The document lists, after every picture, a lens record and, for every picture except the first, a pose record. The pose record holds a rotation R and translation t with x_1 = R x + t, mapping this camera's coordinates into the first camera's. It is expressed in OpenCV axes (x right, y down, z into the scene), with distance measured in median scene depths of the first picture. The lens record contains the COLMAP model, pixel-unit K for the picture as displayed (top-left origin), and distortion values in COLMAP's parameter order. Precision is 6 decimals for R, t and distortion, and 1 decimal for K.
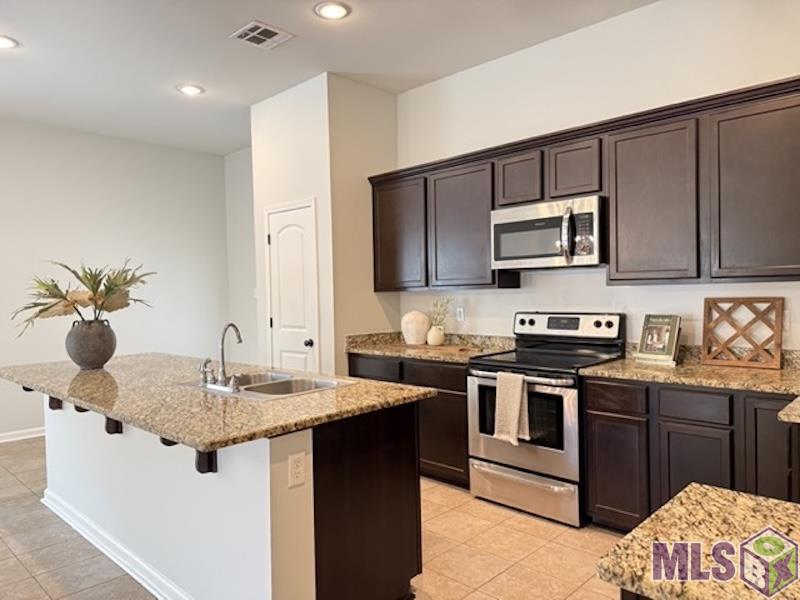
lens RADIAL K [[559.4, 0, 395.8], [0, 559.4, 307.8], [0, 0, 1]] dist [0.056073, -0.061722]
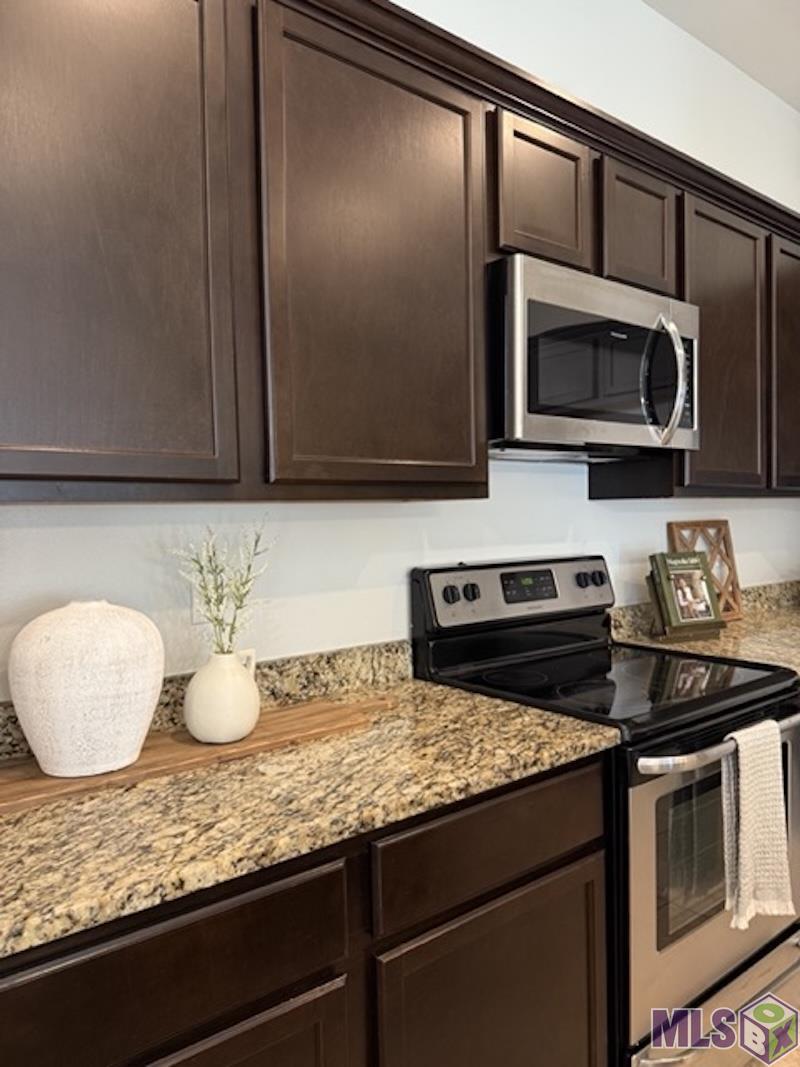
lens RADIAL K [[746.1, 0, 393.4], [0, 746.1, 525.7], [0, 0, 1]] dist [0.056073, -0.061722]
pose [[0.137150, 0.006998, 0.990526, -0.283940], [0.047157, 0.998795, -0.013586, -0.015475], [-0.989427, 0.048574, 0.136654, 1.079549]]
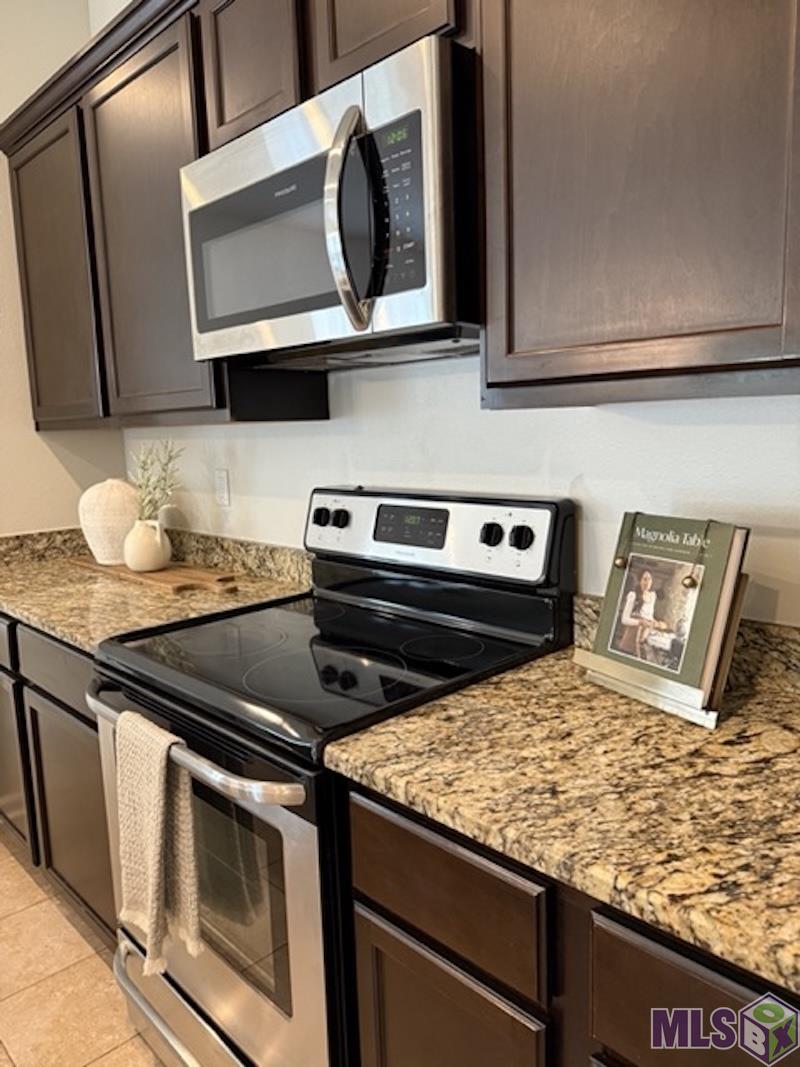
lens RADIAL K [[746.1, 0, 397.0], [0, 746.1, 533.2], [0, 0, 1]] dist [0.056073, -0.061722]
pose [[0.999065, -0.006618, -0.042716, 0.326683], [0.011466, 0.993383, 0.114275, -0.019344], [0.041677, -0.114658, 0.992530, 0.595829]]
